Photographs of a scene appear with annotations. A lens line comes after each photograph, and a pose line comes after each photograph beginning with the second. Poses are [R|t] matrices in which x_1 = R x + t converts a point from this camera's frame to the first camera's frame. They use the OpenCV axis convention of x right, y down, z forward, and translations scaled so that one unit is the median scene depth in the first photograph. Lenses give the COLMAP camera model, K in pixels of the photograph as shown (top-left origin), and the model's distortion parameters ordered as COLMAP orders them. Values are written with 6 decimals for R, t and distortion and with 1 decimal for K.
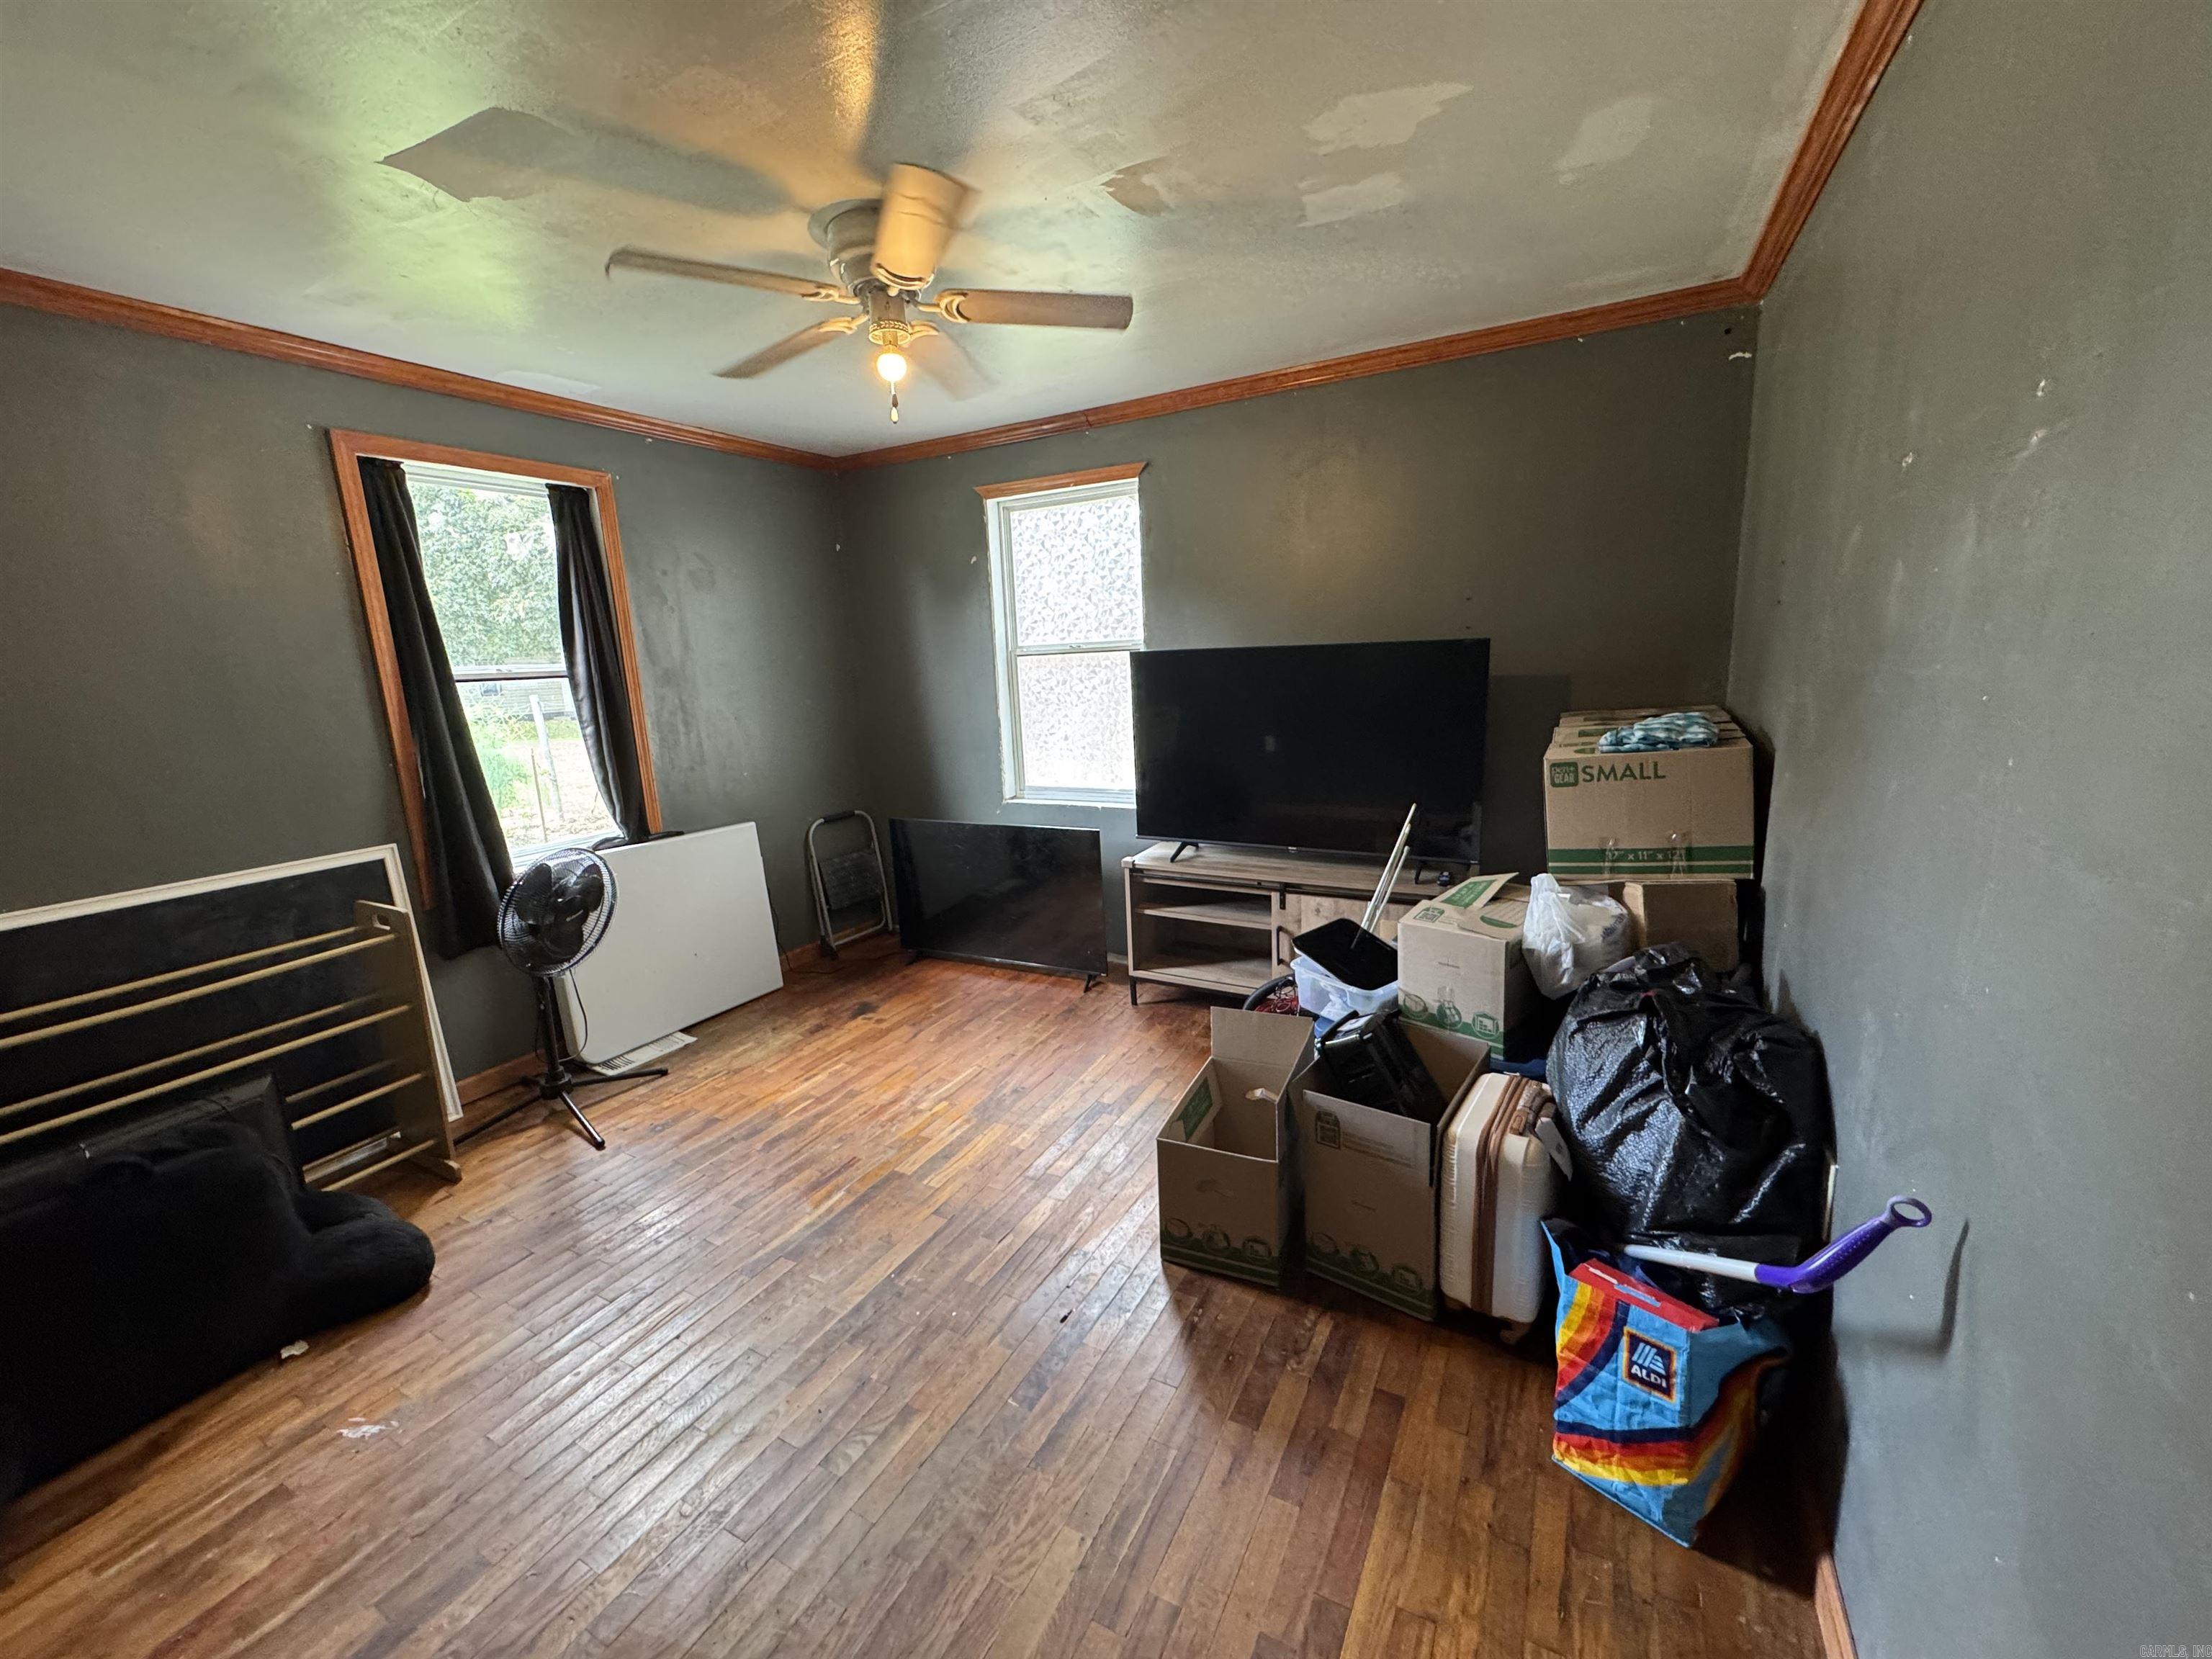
lens RADIAL K [[881.6, 0, 1099.6], [0, 881.6, 830.6], [0, 0, 1]] dist [-0.000642, -0.000084]
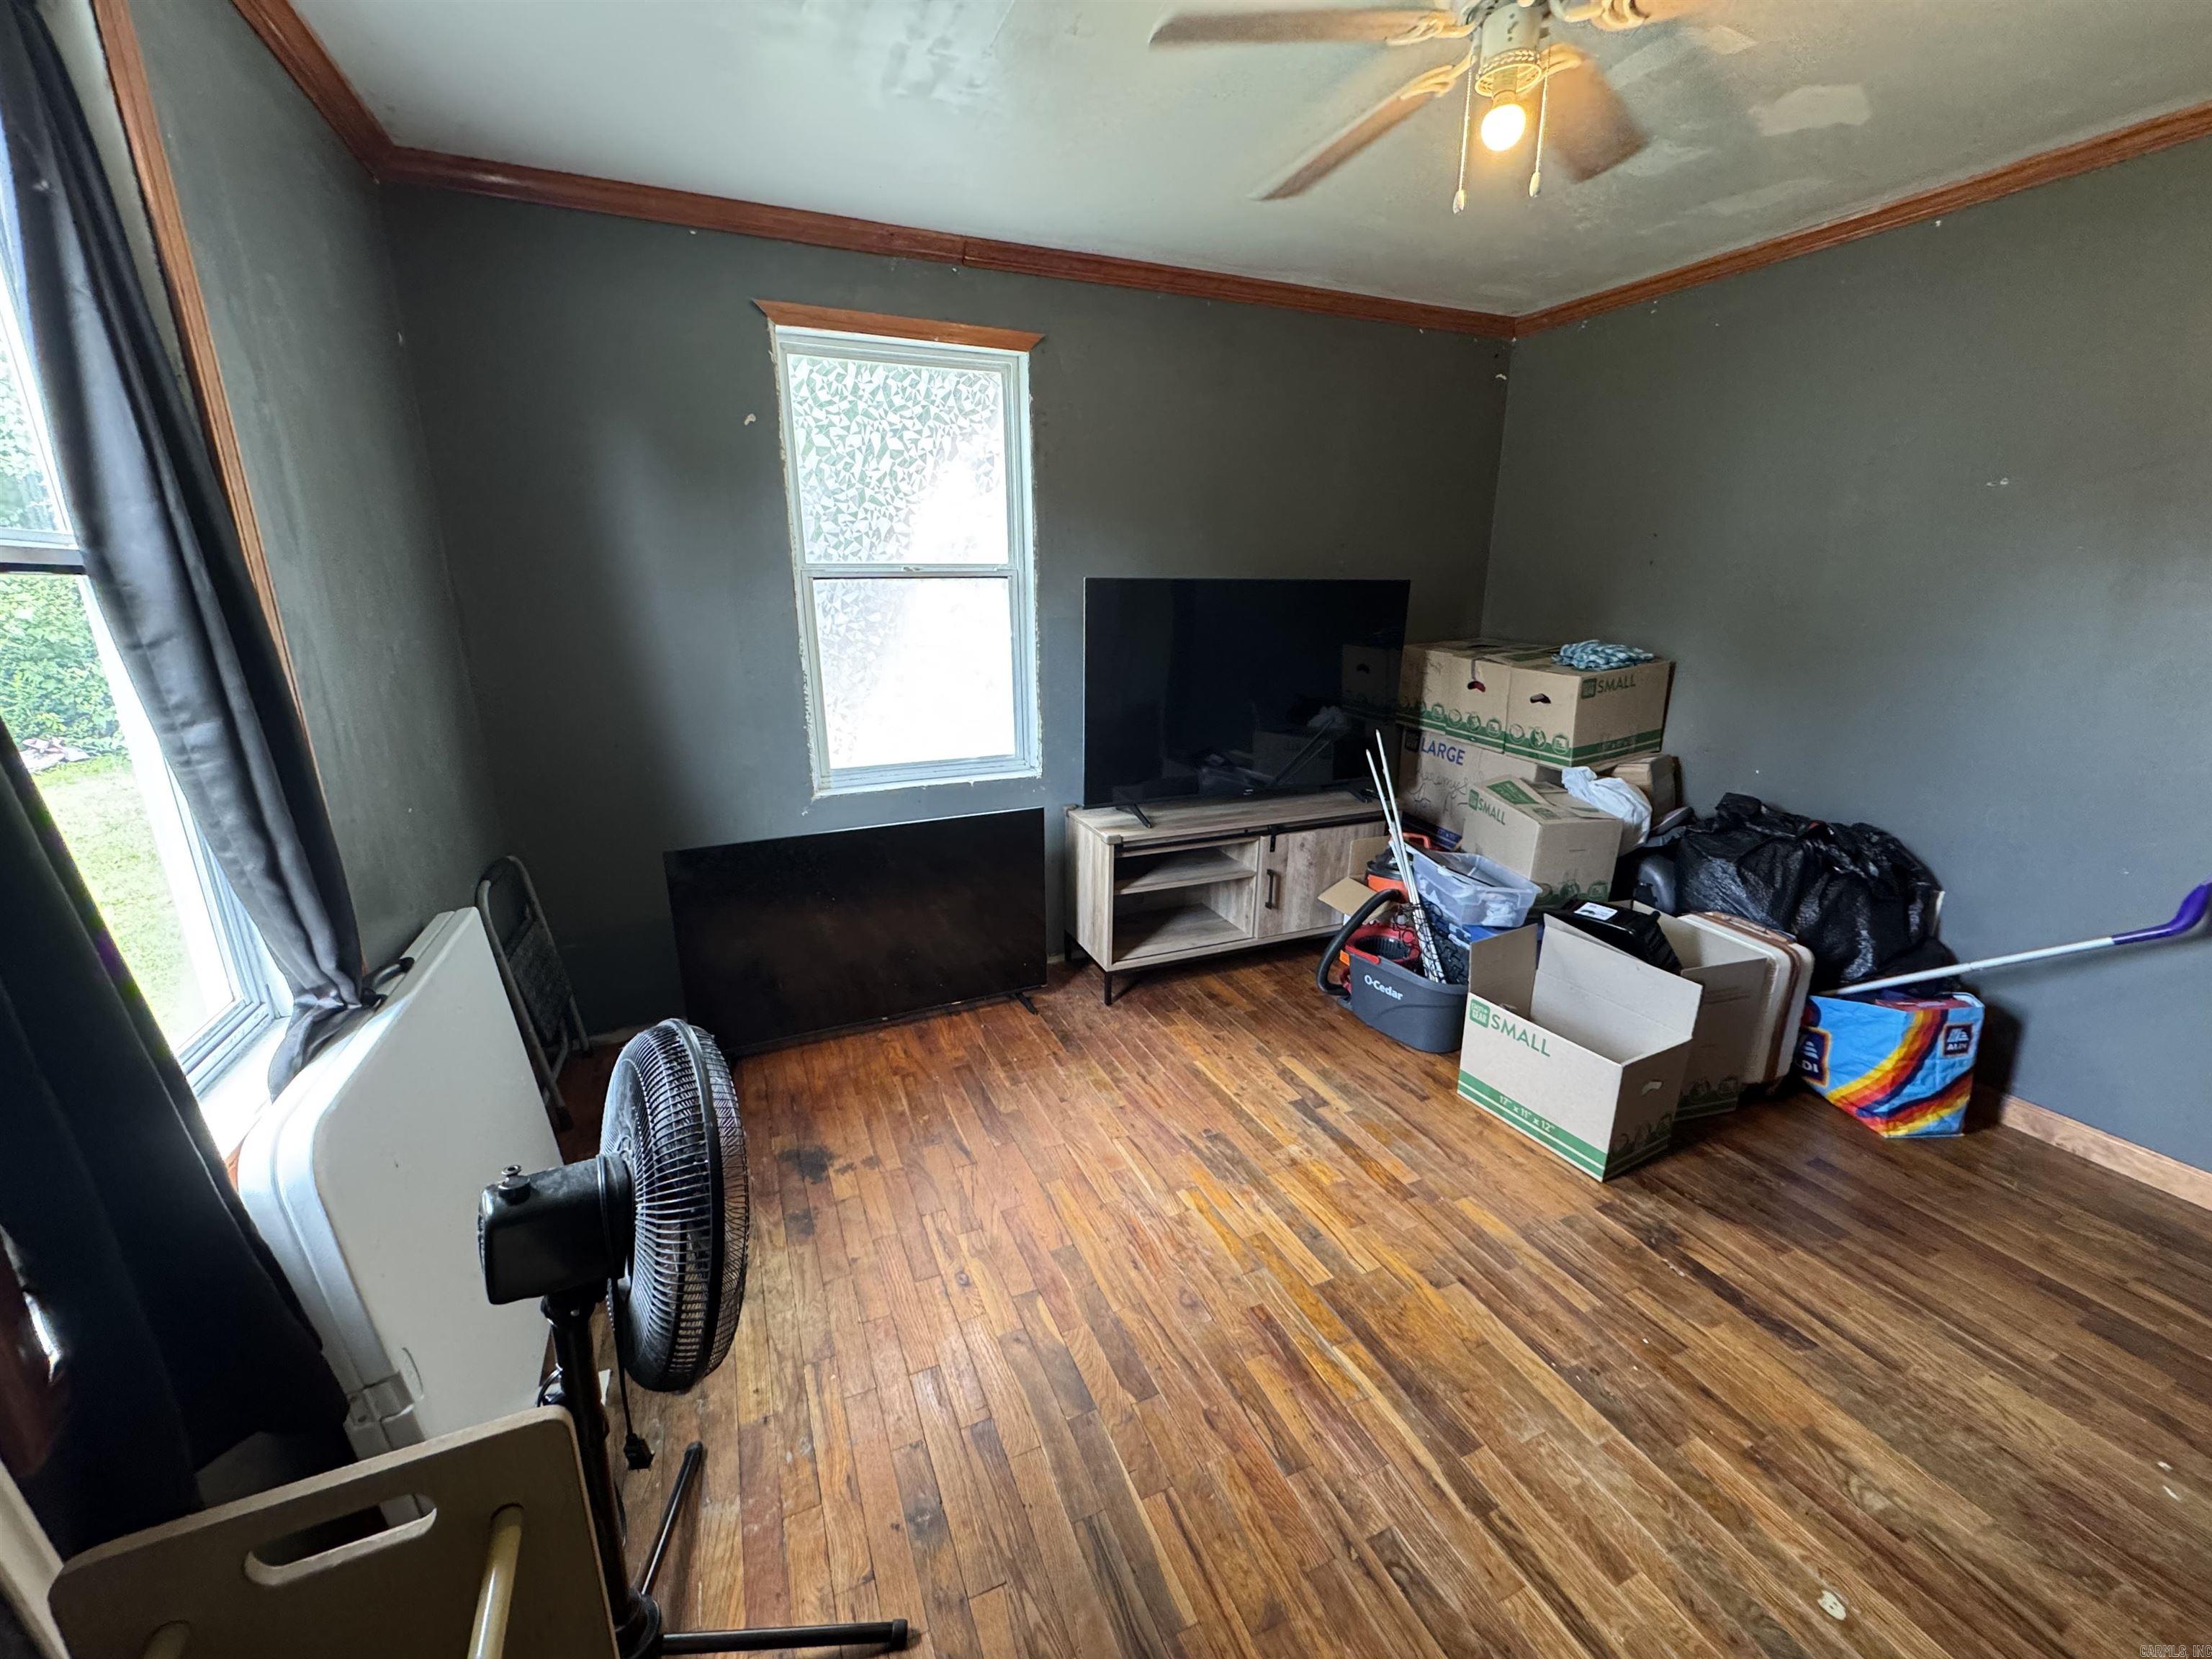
lens RADIAL K [[881.6, 0, 1106.1], [0, 881.6, 830.8], [0, 0, 1]] dist [-0.000642, -0.000084]
pose [[0.608151, -0.173453, 0.774640, -0.737705], [0.134715, 0.984233, 0.114622, -0.079439], [-0.782307, 0.034648, 0.621928, 0.593351]]
